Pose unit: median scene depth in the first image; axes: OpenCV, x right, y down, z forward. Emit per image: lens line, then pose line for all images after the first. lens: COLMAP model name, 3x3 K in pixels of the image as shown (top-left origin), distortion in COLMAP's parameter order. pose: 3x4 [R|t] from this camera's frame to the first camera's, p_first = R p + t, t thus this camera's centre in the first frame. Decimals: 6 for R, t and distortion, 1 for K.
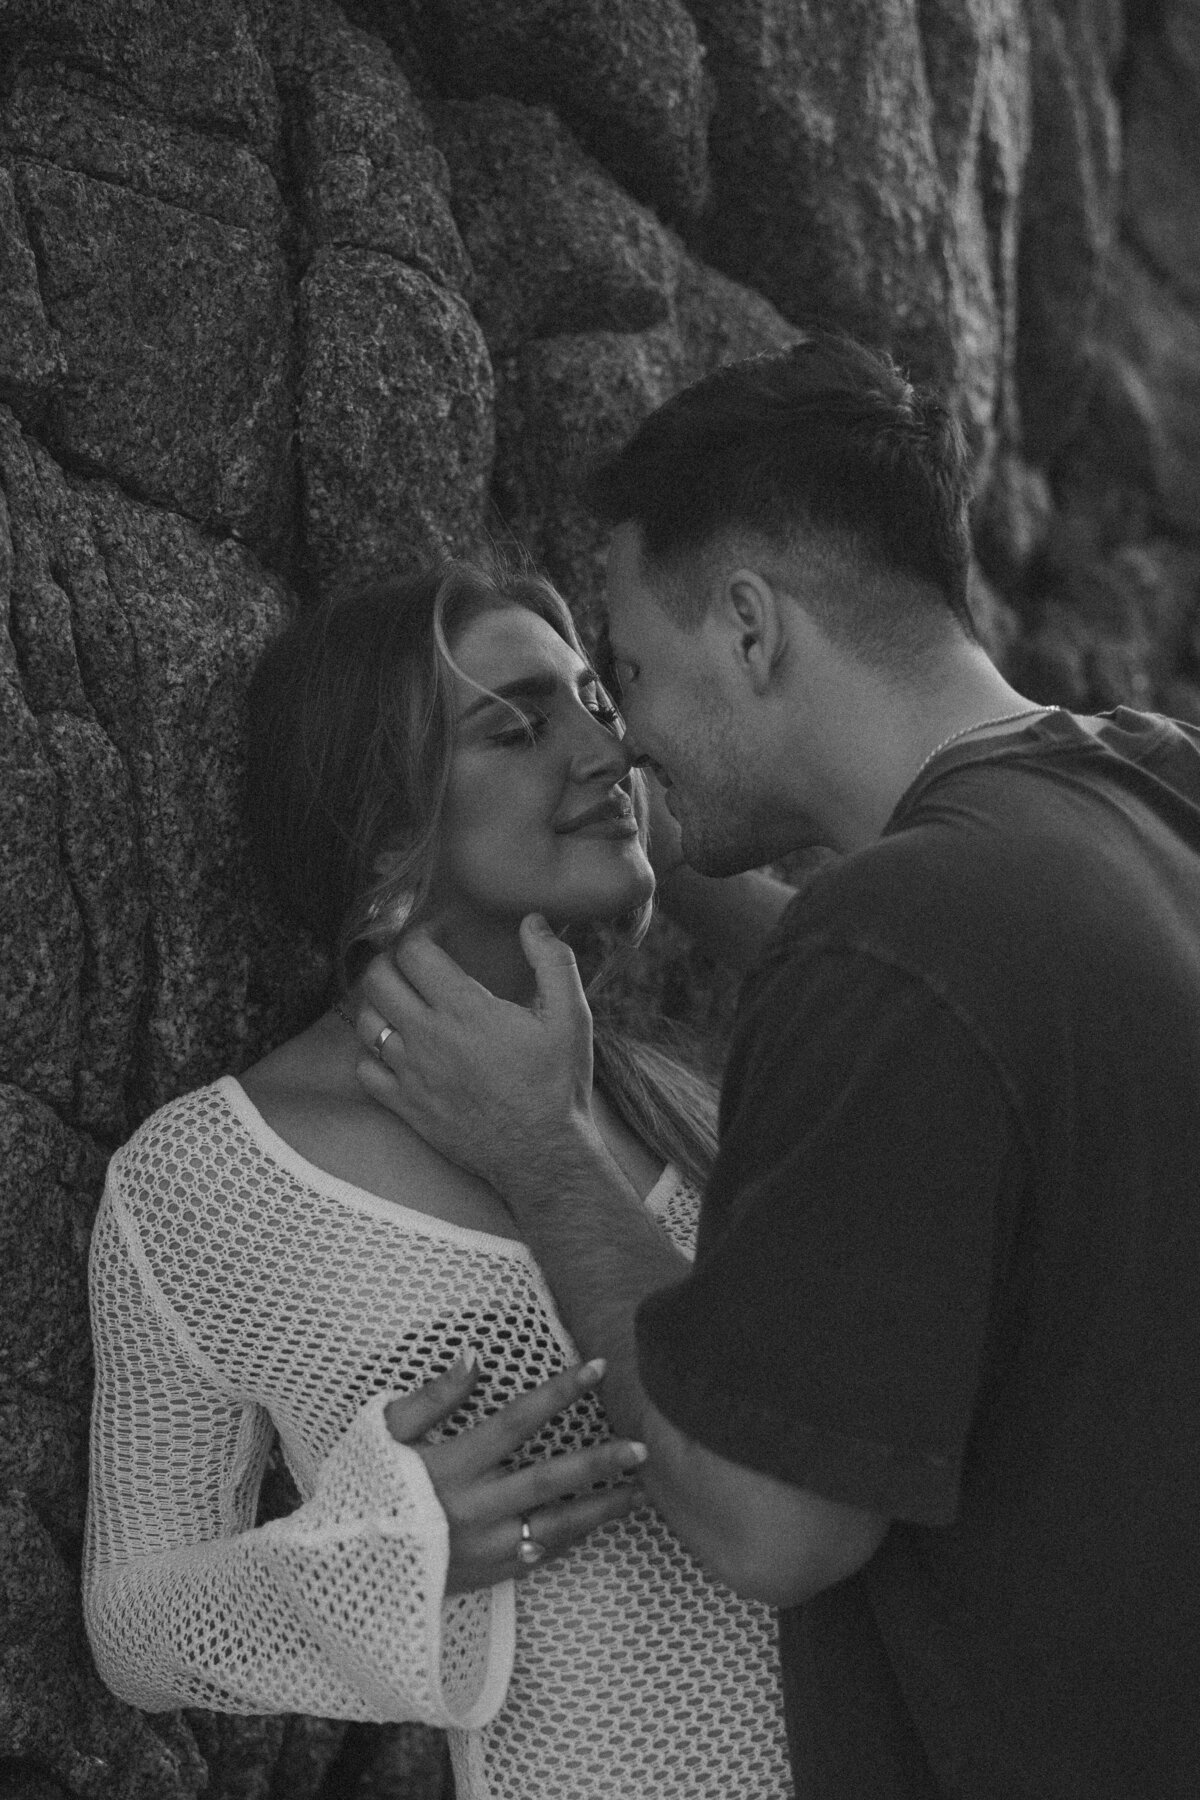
lens RADIAL K [[3617.6, 0, 602.8], [0, 3617.6, 858.2], [0, 0, 1]] dist [-0.025424, -0.097875]
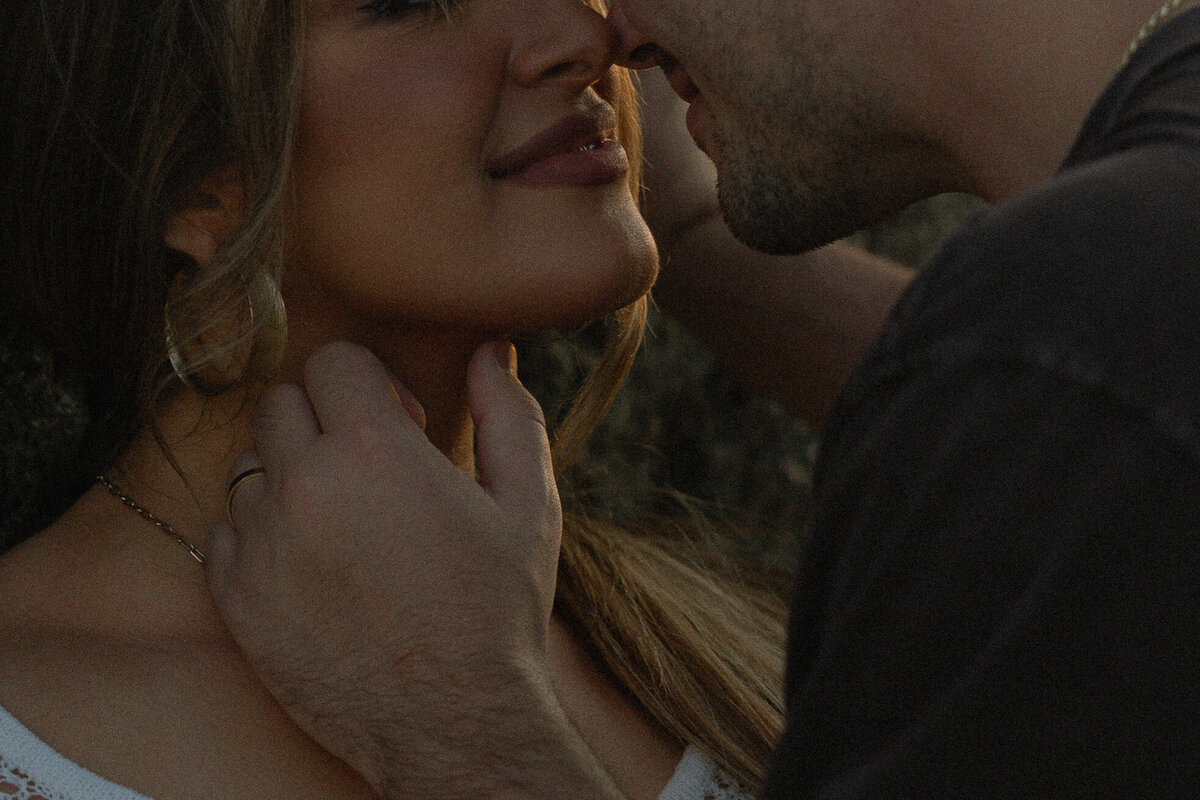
lens RADIAL K [[2411.8, 0, 600.0], [0, 2411.8, 400.0], [0, 0, 1]] dist [-0.025424, -0.097875]
pose [[0.998641, -0.010542, 0.051032, -0.014852], [0.010748, 0.999935, -0.003766, 0.030622], [-0.050989, 0.004309, 0.998690, 0.616552]]
